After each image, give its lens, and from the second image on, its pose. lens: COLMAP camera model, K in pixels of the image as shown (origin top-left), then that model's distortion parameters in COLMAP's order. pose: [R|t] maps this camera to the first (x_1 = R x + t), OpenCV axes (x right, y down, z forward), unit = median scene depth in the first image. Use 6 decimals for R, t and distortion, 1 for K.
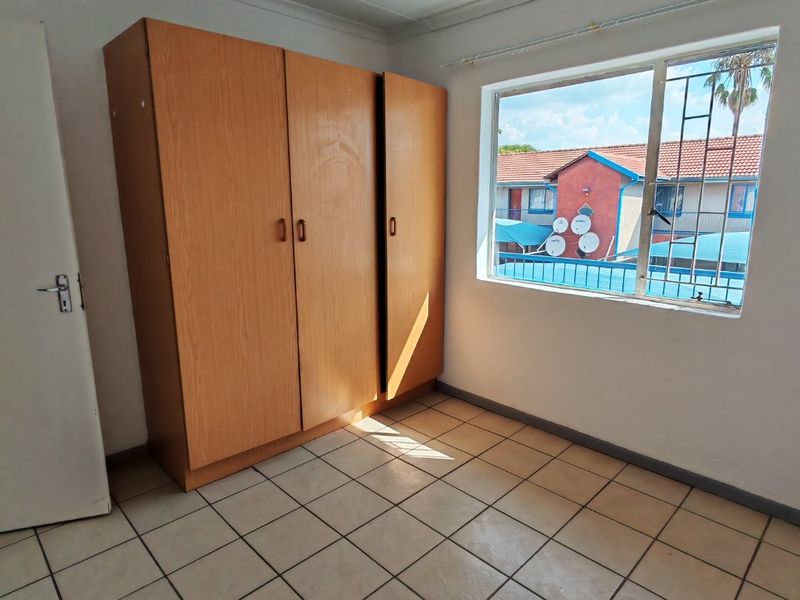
lens RADIAL K [[490.5, 0, 400.2], [0, 490.5, 297.3], [0, 0, 1]] dist [-0.004499, 0.003924]
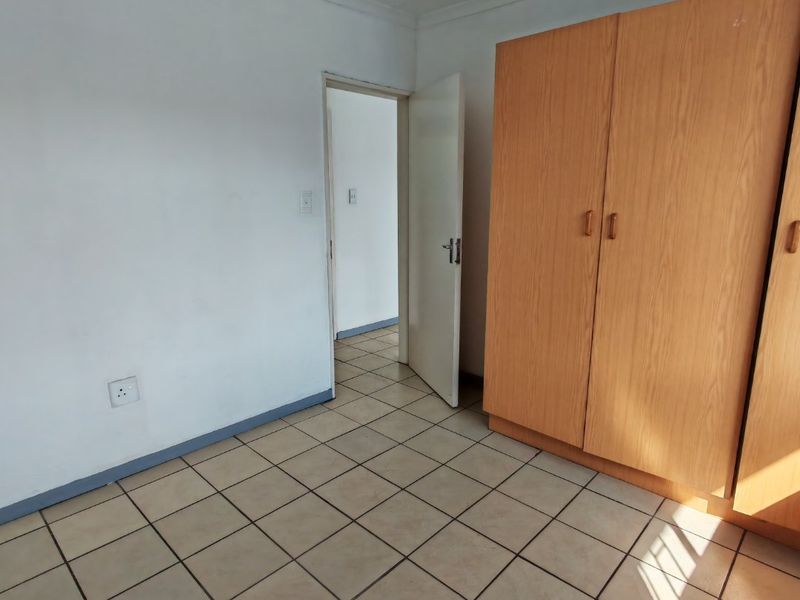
lens RADIAL K [[490.5, 0, 404.9], [0, 490.5, 302.2], [0, 0, 1]] dist [-0.004499, 0.003924]
pose [[0.024522, 0.225585, -0.973915, 0.643635], [-0.201657, 0.955298, 0.216195, -0.120590], [0.979149, 0.191095, 0.068917, 0.609571]]
